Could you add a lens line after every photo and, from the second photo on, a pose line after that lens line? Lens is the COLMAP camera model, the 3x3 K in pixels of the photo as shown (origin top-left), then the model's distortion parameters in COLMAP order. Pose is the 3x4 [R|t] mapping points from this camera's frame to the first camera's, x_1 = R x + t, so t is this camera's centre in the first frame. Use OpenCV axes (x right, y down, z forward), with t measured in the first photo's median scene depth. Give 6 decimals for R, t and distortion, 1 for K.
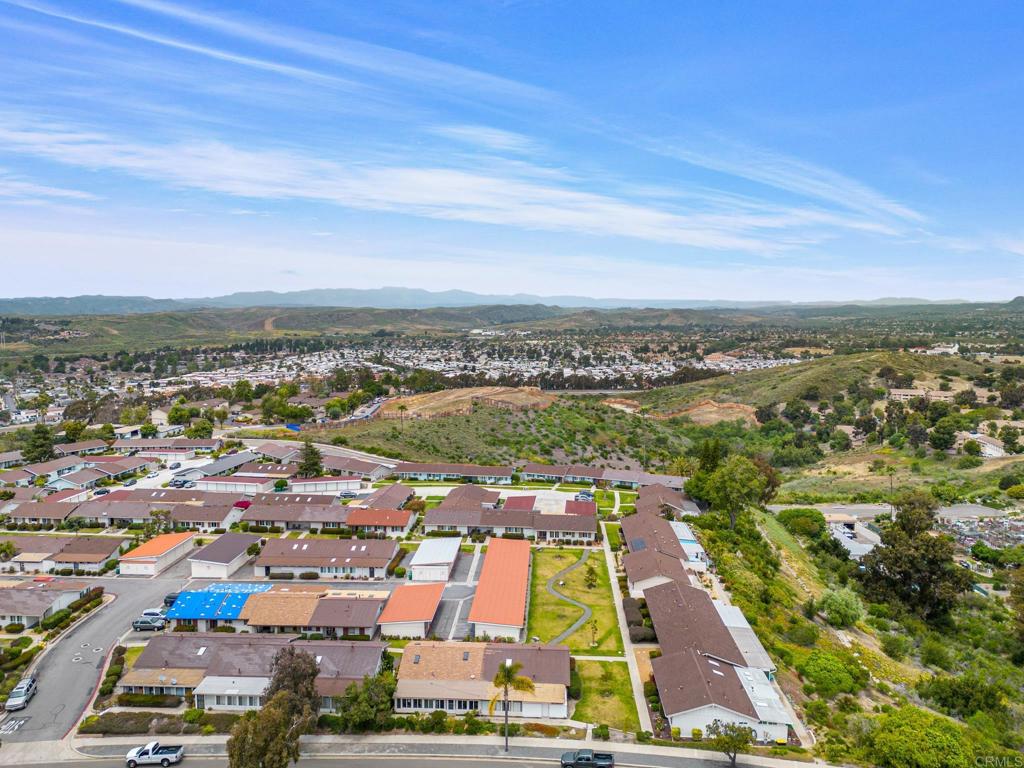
lens RADIAL K [[721.7, 0, 512.0], [0, 721.7, 384.0], [0, 0, 1]] dist [0.094468, -0.103976]
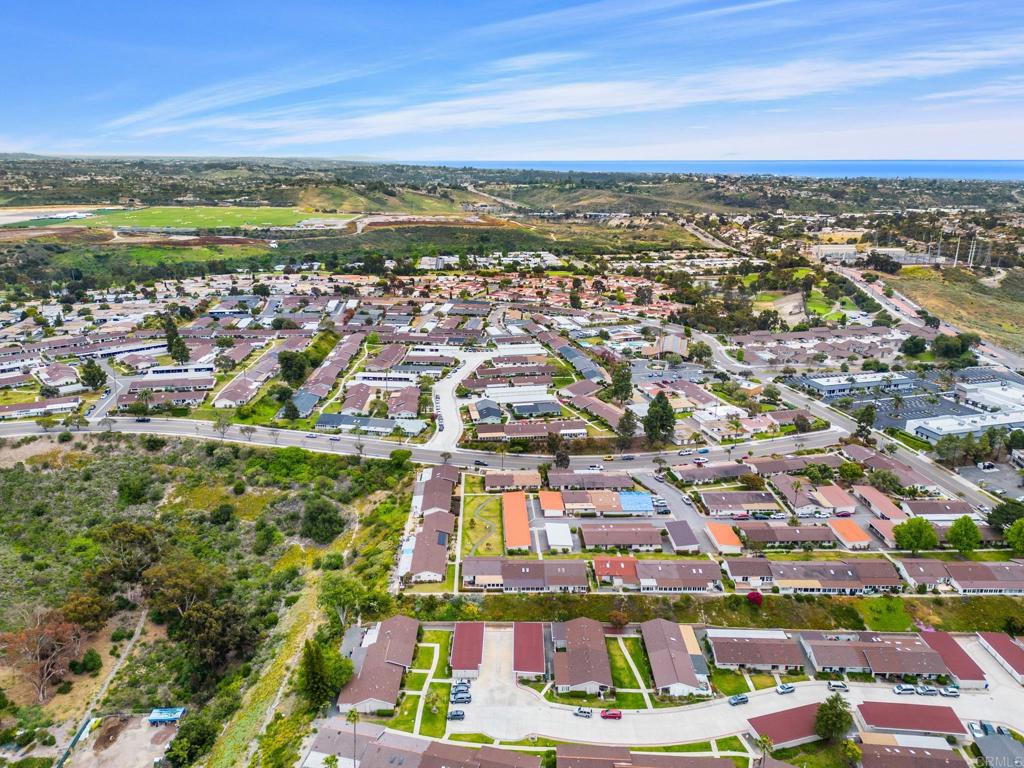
lens RADIAL K [[721.7, 0, 512.0], [0, 721.7, 384.0], [0, 0, 1]] dist [0.094468, -0.103976]
pose [[-0.995415, 0.020800, -0.093360, 0.061917], [-0.017900, 0.918314, 0.395447, -0.297442], [0.093959, 0.395305, -0.913732, 0.921054]]
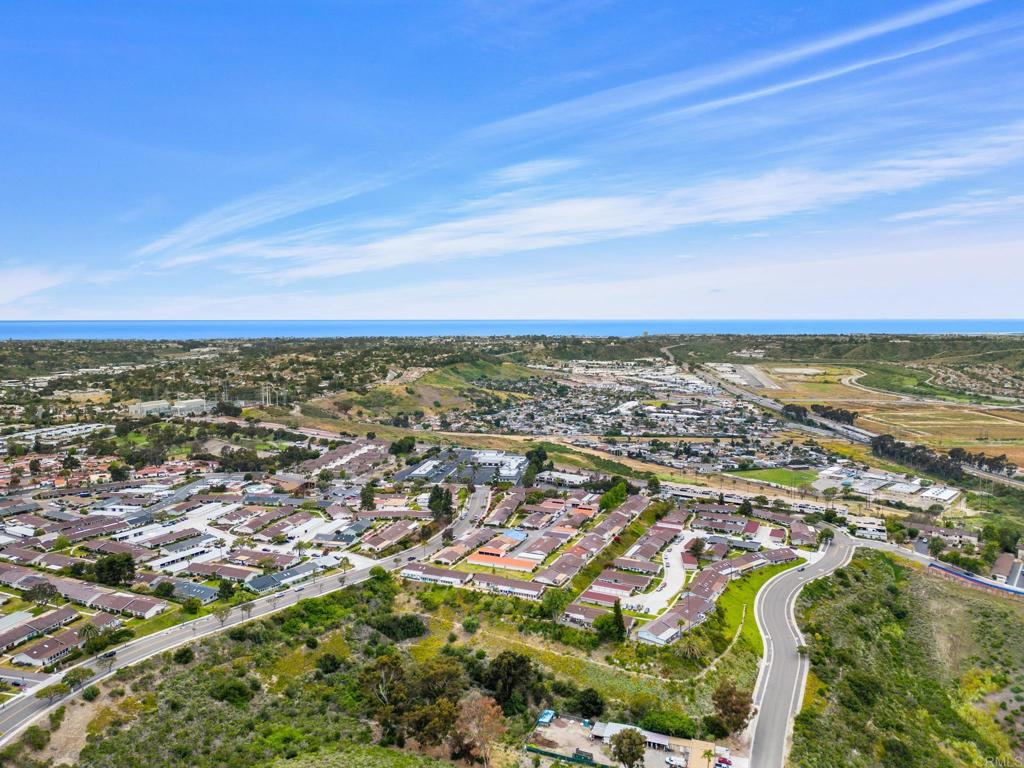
lens RADIAL K [[725.6, 0, 512.0], [0, 725.6, 384.0], [0, 0, 1]] dist [0.091337, -0.097615]
pose [[-0.342511, 0.087417, -0.935438, 0.981957], [-0.093492, 0.987549, 0.126519, -0.307995], [0.934851, 0.130790, -0.330073, 0.682769]]
